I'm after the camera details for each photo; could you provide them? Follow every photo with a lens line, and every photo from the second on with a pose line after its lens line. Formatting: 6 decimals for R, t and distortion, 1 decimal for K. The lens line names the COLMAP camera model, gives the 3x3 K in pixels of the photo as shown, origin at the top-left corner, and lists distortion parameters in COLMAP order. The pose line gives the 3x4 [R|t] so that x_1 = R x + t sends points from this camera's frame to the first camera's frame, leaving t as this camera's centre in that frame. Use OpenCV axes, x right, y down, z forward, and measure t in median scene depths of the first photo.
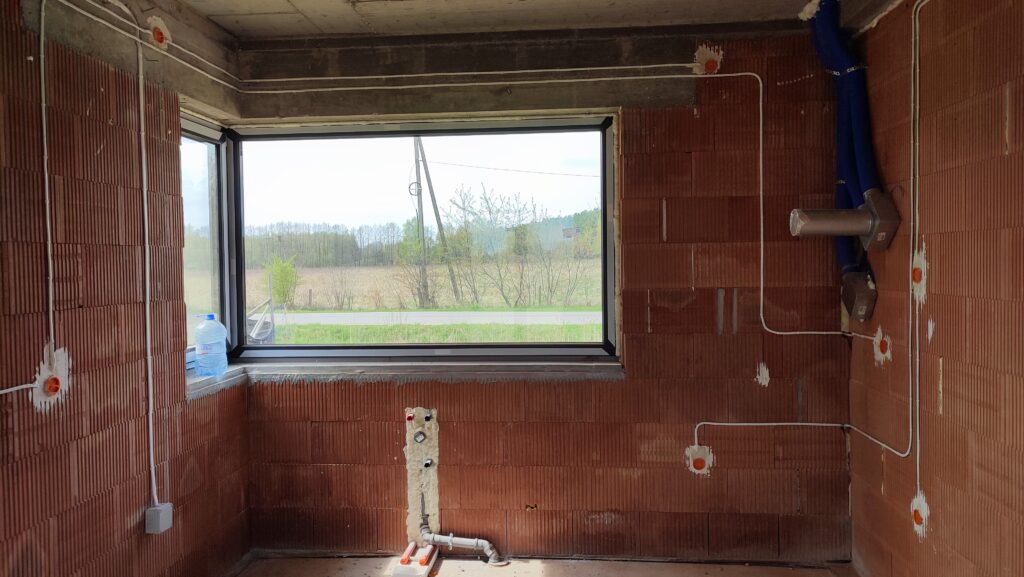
lens RADIAL K [[742.7, 0, 514.6], [0, 742.7, 279.7], [0, 0, 1]] dist [0.031693, -0.023291]
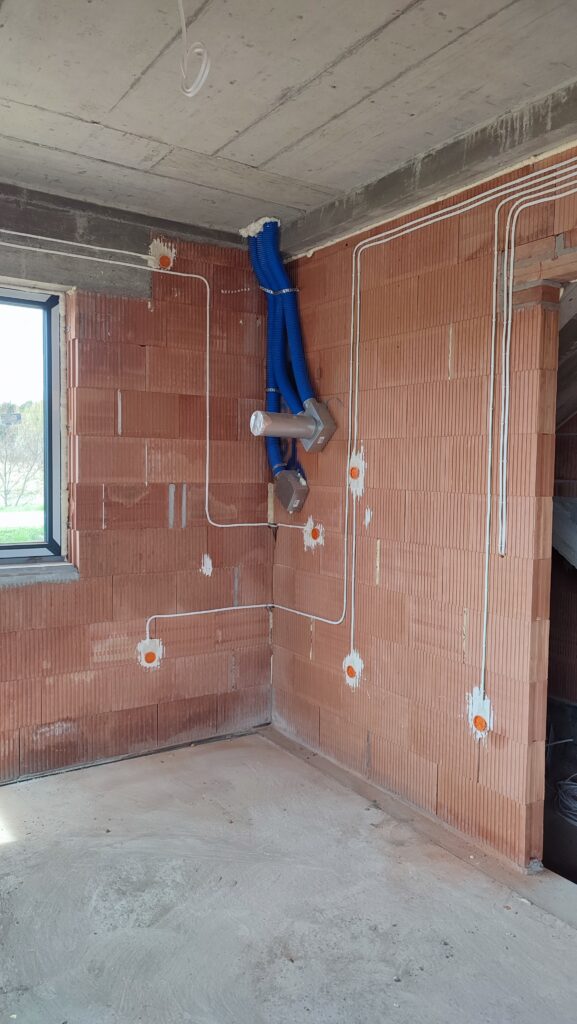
lens RADIAL K [[742.7, 0, 289.8], [0, 742.7, 508.9], [0, 0, 1]] dist [0.031693, -0.023291]
pose [[0.782109, -0.010715, 0.623050, -0.234203], [-0.011196, 0.999449, 0.031242, 0.012639], [-0.623042, -0.031410, 0.781558, 0.100431]]
